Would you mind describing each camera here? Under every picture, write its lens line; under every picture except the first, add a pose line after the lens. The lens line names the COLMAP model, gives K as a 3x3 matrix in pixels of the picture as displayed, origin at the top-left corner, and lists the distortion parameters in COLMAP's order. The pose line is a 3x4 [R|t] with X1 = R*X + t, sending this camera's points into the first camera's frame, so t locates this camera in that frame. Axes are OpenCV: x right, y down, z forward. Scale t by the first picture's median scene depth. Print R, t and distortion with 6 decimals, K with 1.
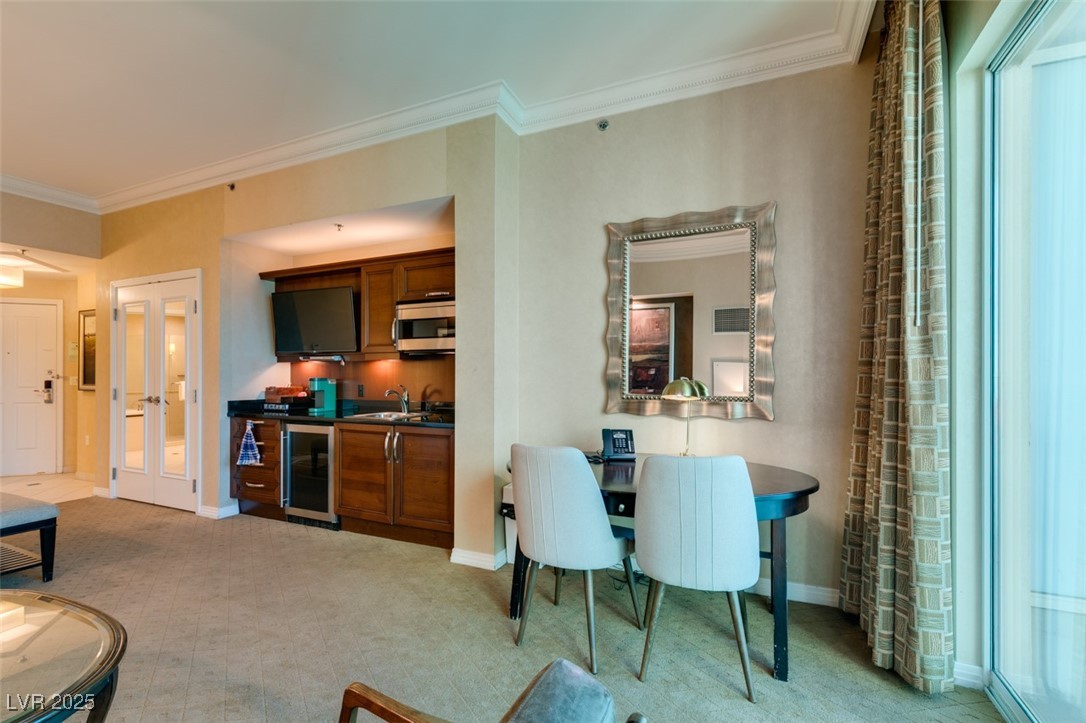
lens RADIAL K [[486.2, 0, 543.0], [0, 486.2, 374.9], [0, 0, 1]] dist [0.004952, -0.002148]
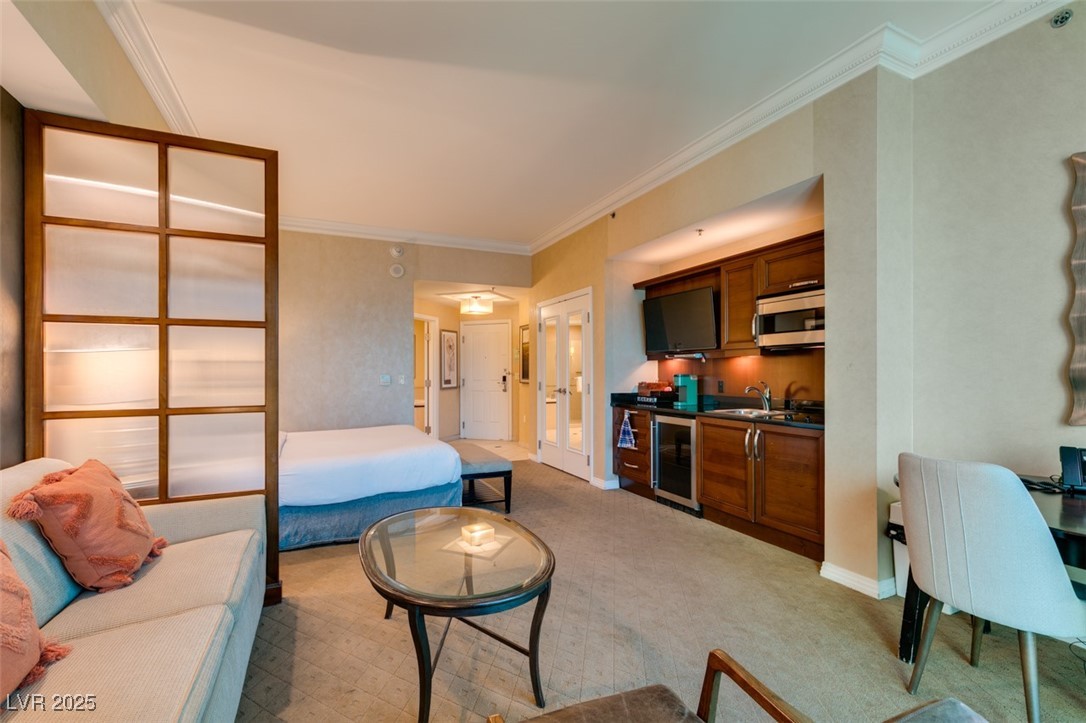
lens RADIAL K [[486.2, 0, 538.8], [0, 486.2, 371.1], [0, 0, 1]] dist [0.004952, -0.002148]
pose [[0.754781, -0.003889, -0.655965, 0.009969], [0.004281, 0.999990, -0.001002, -0.001285], [0.655963, -0.002052, 0.754790, -0.029215]]
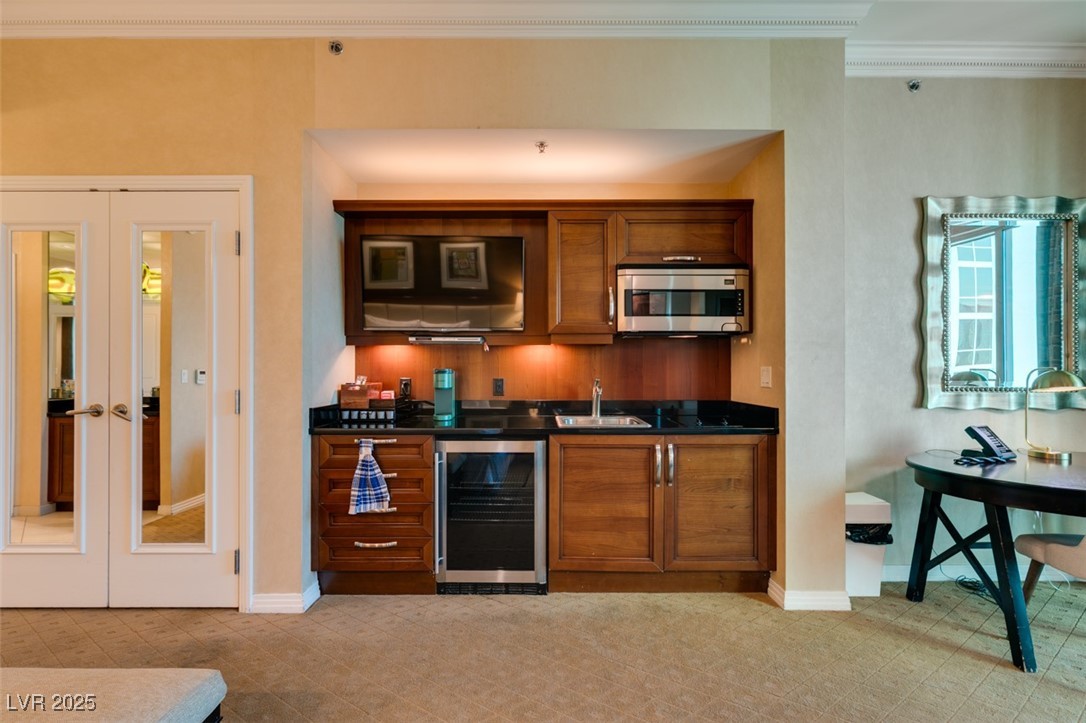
lens RADIAL K [[486.2, 0, 543.1], [0, 486.2, 366.4], [0, 0, 1]] dist [0.004952, -0.002148]
pose [[0.909438, 0.001378, 0.415838, -0.675035], [-0.000715, 0.999998, -0.001750, 0.003543], [-0.415840, 0.001294, 0.909437, 0.366659]]
